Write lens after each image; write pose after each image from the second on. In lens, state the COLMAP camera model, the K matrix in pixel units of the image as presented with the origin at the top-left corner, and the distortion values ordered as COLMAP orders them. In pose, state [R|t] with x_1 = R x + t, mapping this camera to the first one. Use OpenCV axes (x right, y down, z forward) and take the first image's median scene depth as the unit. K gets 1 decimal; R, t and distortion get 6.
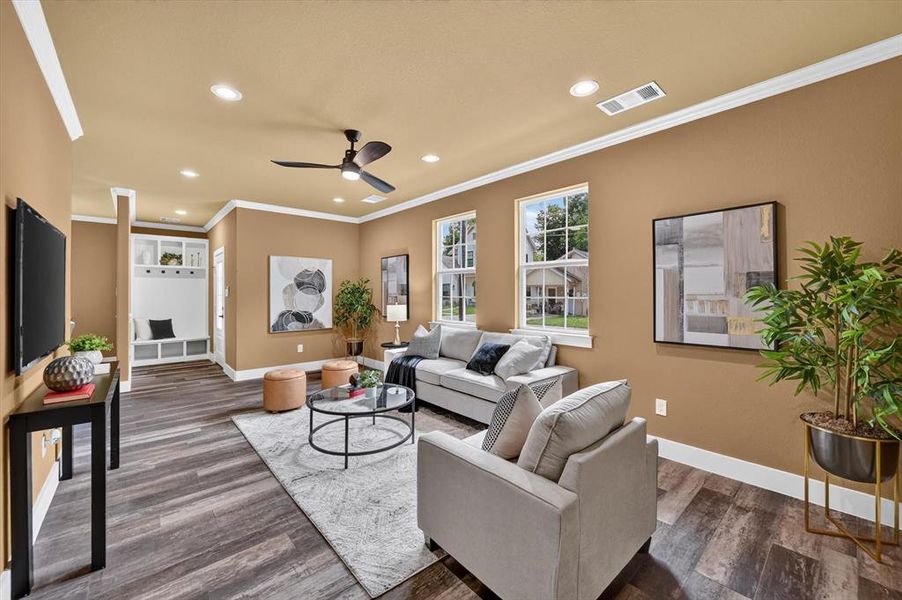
lens RADIAL K [[354.4, 0, 446.5], [0, 354.4, 295.9], [0, 0, 1]] dist [0.003028, -0.000245]
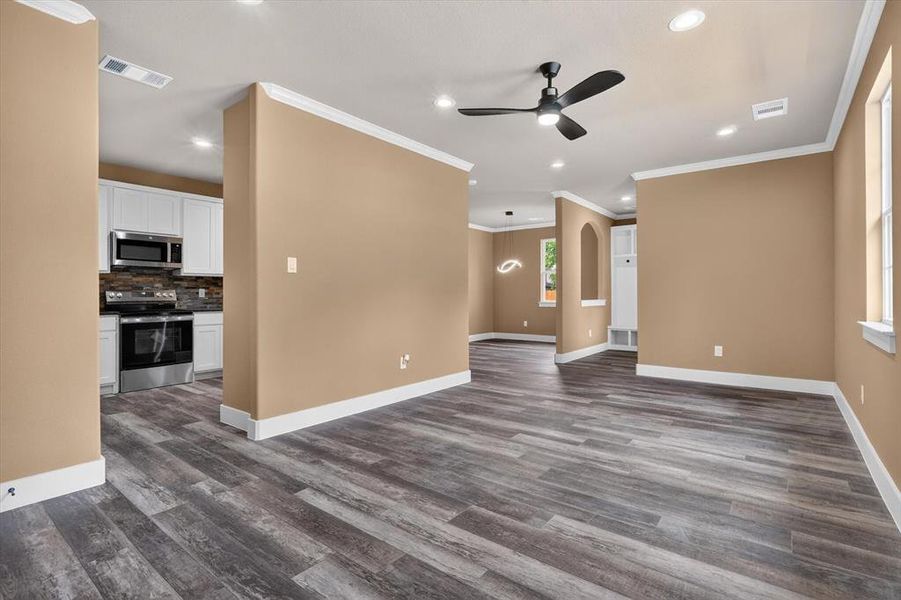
lens RADIAL K [[421.9, 0, 453.5], [0, 421.9, 296.6], [0, 0, 1]] dist [-0.017359, -0.000333]
pose [[0.200812, 0.001958, -0.979628, 0.819965], [-0.004273, 0.999990, 0.001123, 0.094088], [0.979620, 0.003960, 0.200818, 0.764101]]
